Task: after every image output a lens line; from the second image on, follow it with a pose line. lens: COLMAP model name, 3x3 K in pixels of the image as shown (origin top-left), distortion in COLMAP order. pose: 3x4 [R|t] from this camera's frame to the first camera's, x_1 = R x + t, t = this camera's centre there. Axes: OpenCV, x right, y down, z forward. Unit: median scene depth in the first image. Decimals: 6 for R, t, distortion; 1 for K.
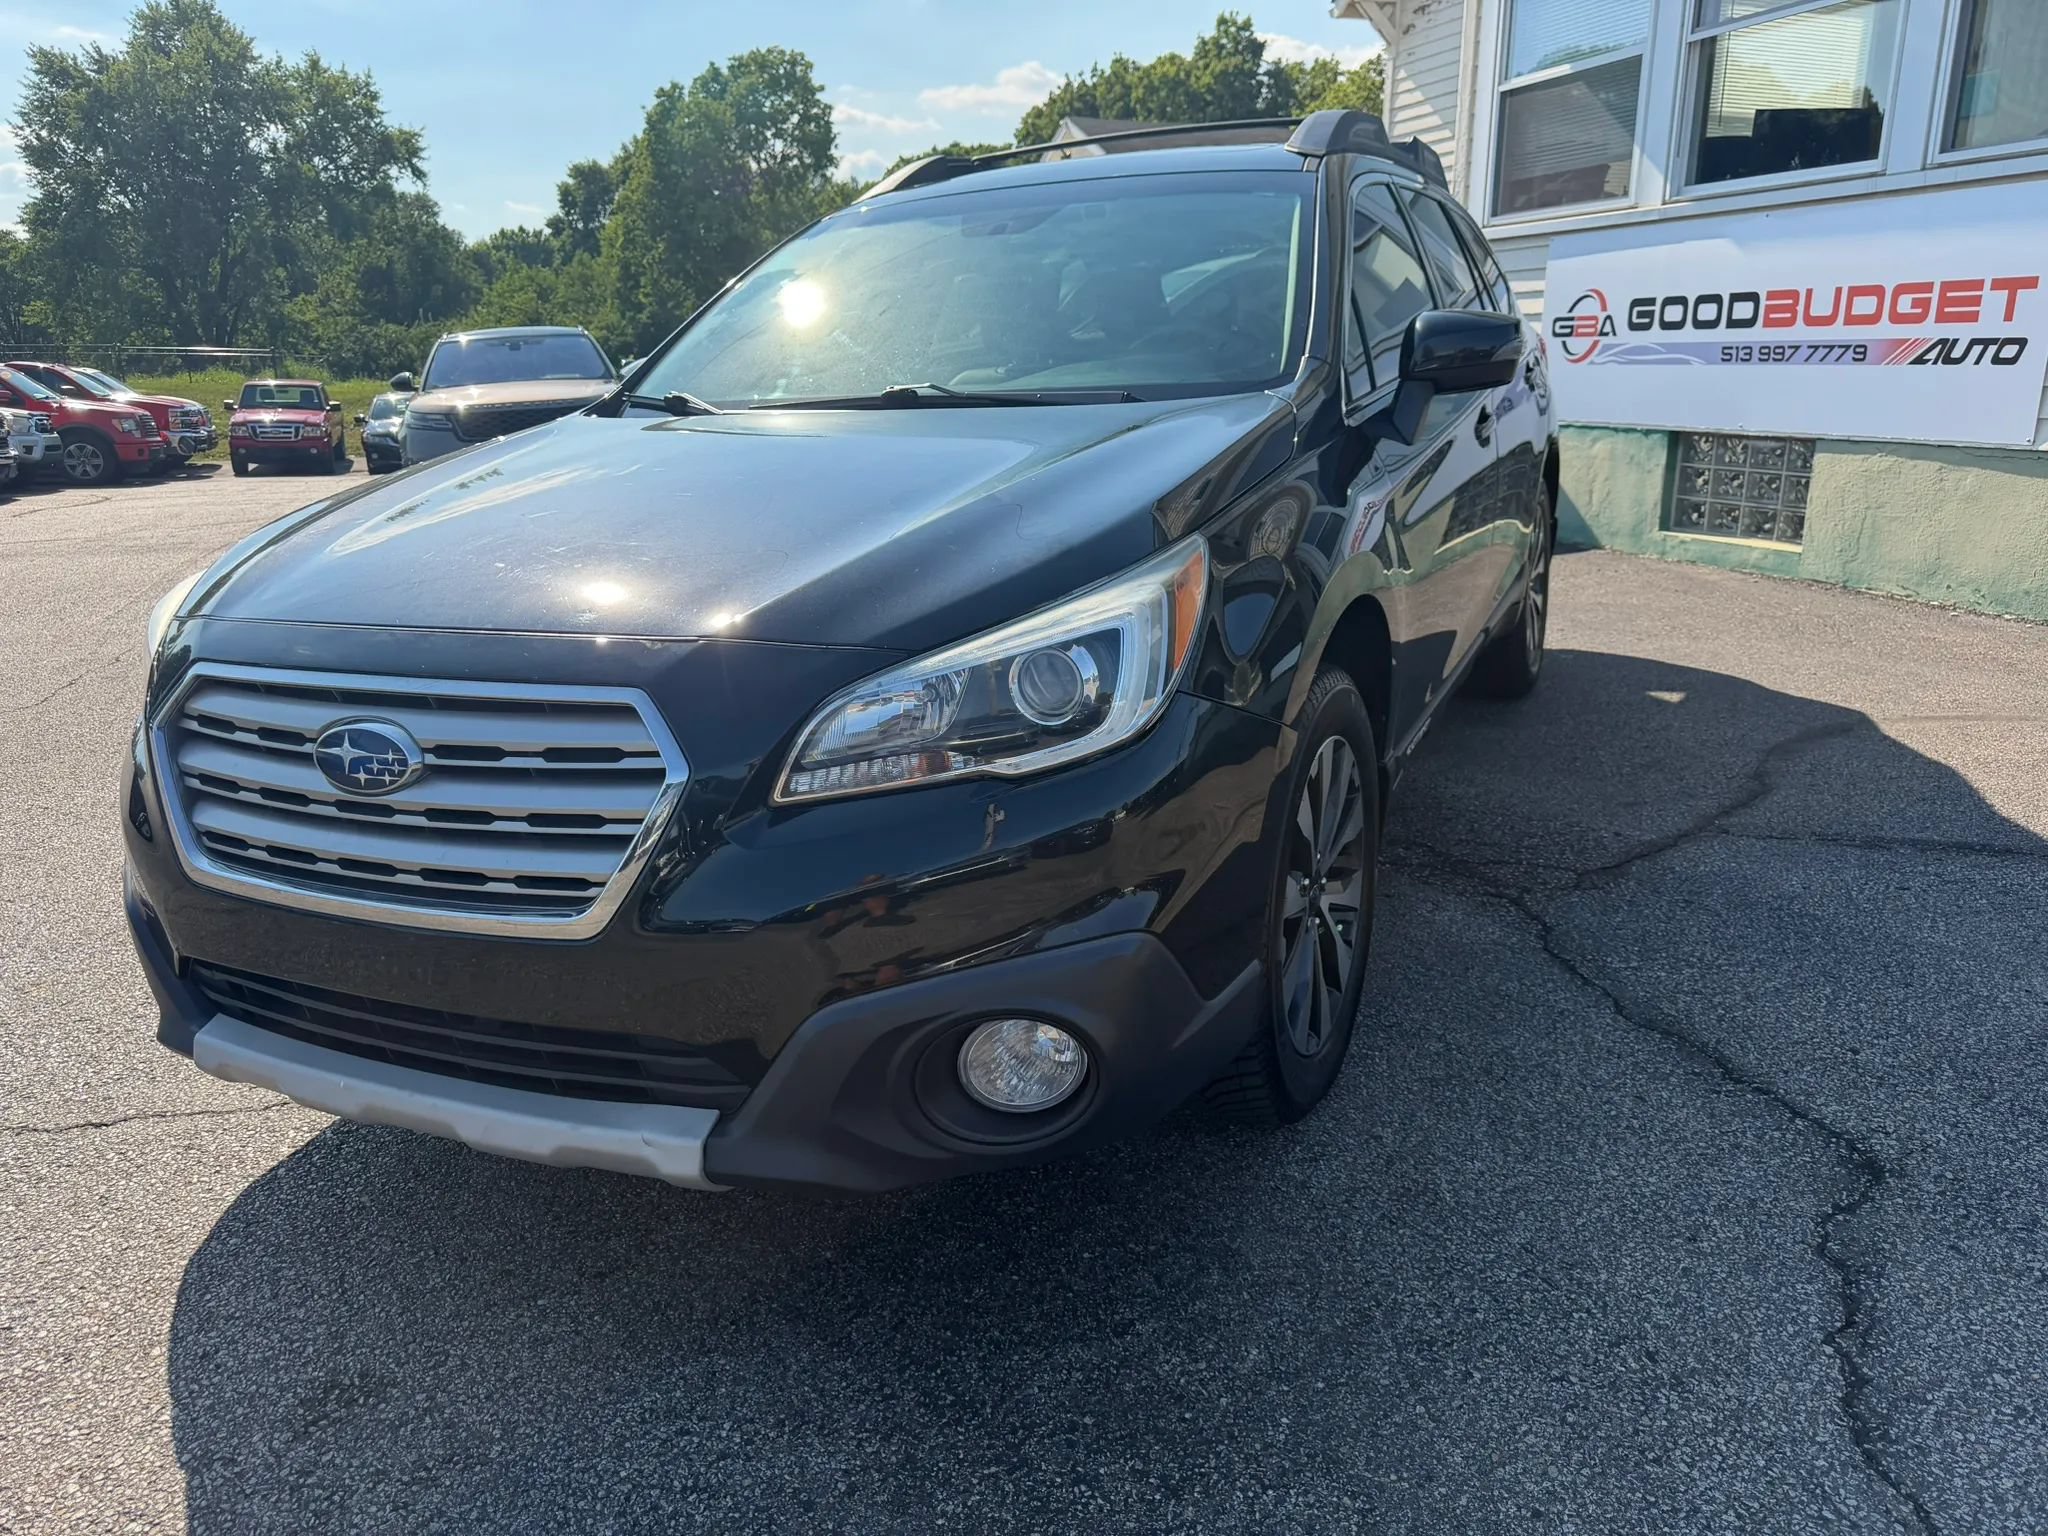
lens RADIAL K [[1441.8, 0, 1016.8], [0, 1441.8, 772.4], [0, 0, 1]] dist [0.006322, -0.010183]
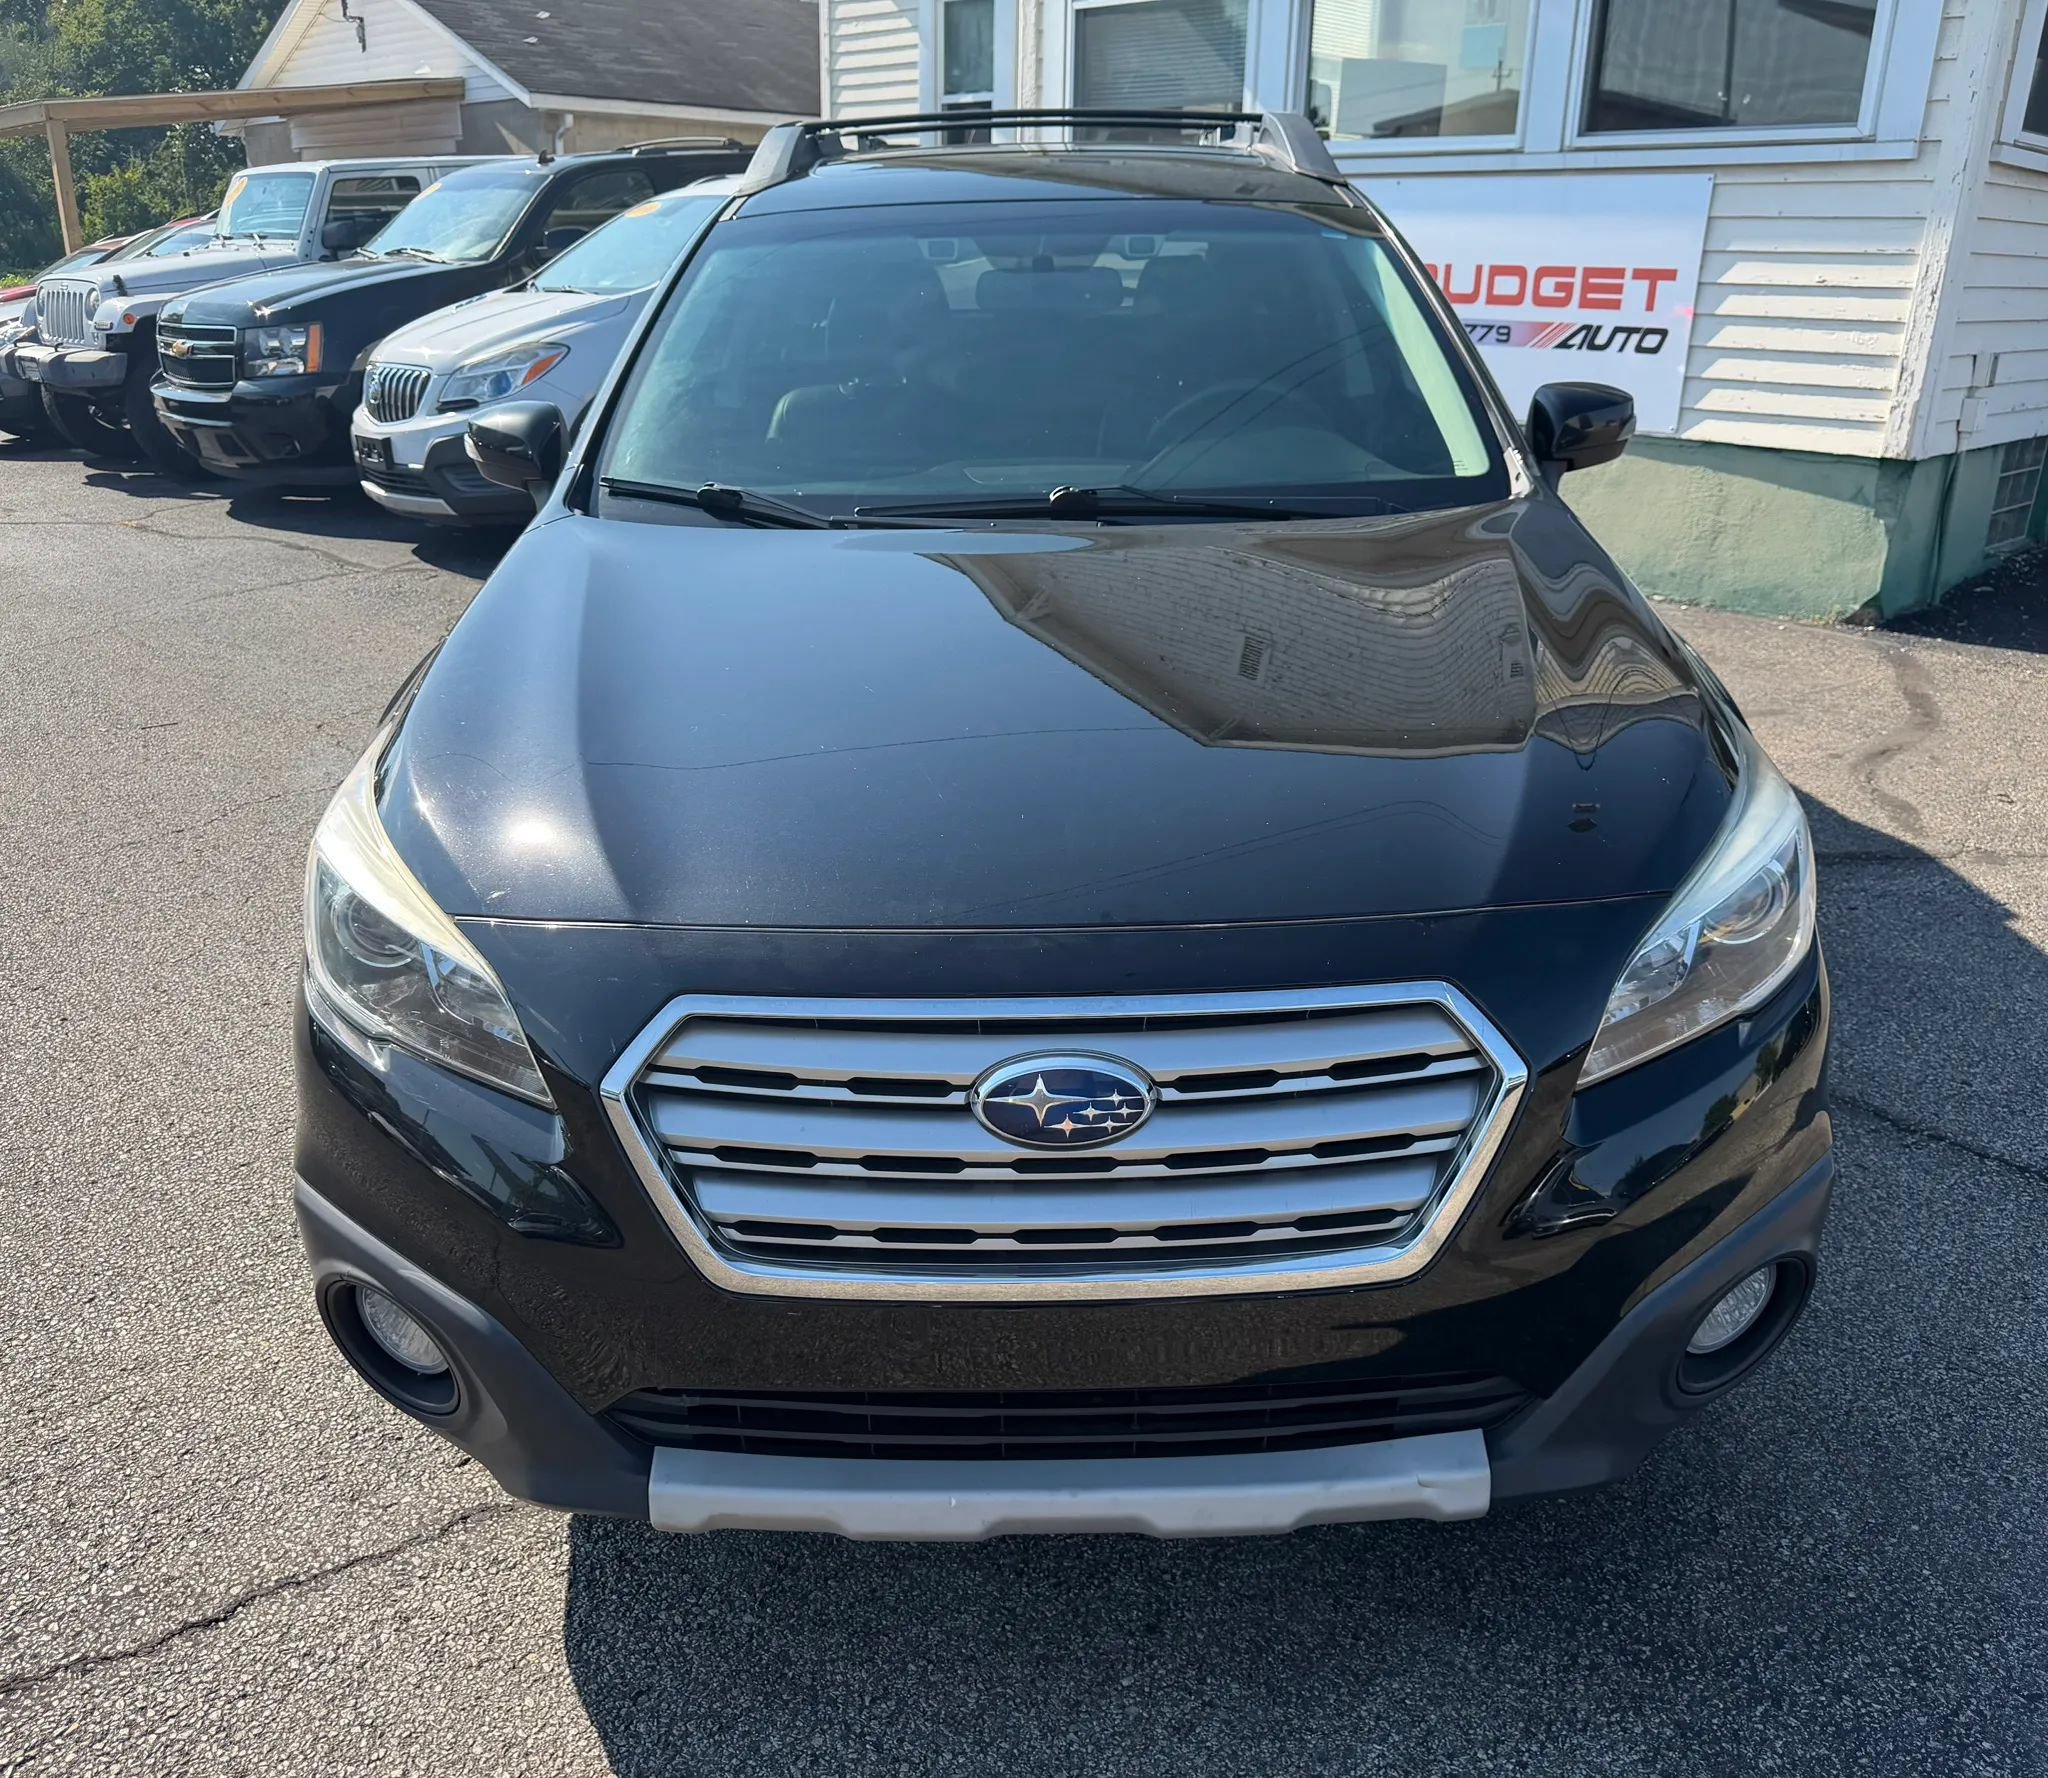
lens RADIAL K [[1677.6, 0, 1026.2], [0, 1677.6, 882.9], [0, 0, 1]] dist [0.010146, -0.012315]
pose [[0.909085, -0.122490, 0.398196, -0.249727], [0.089539, 0.990910, 0.100398, -0.067224], [-0.406874, -0.055617, 0.911790, 0.059056]]
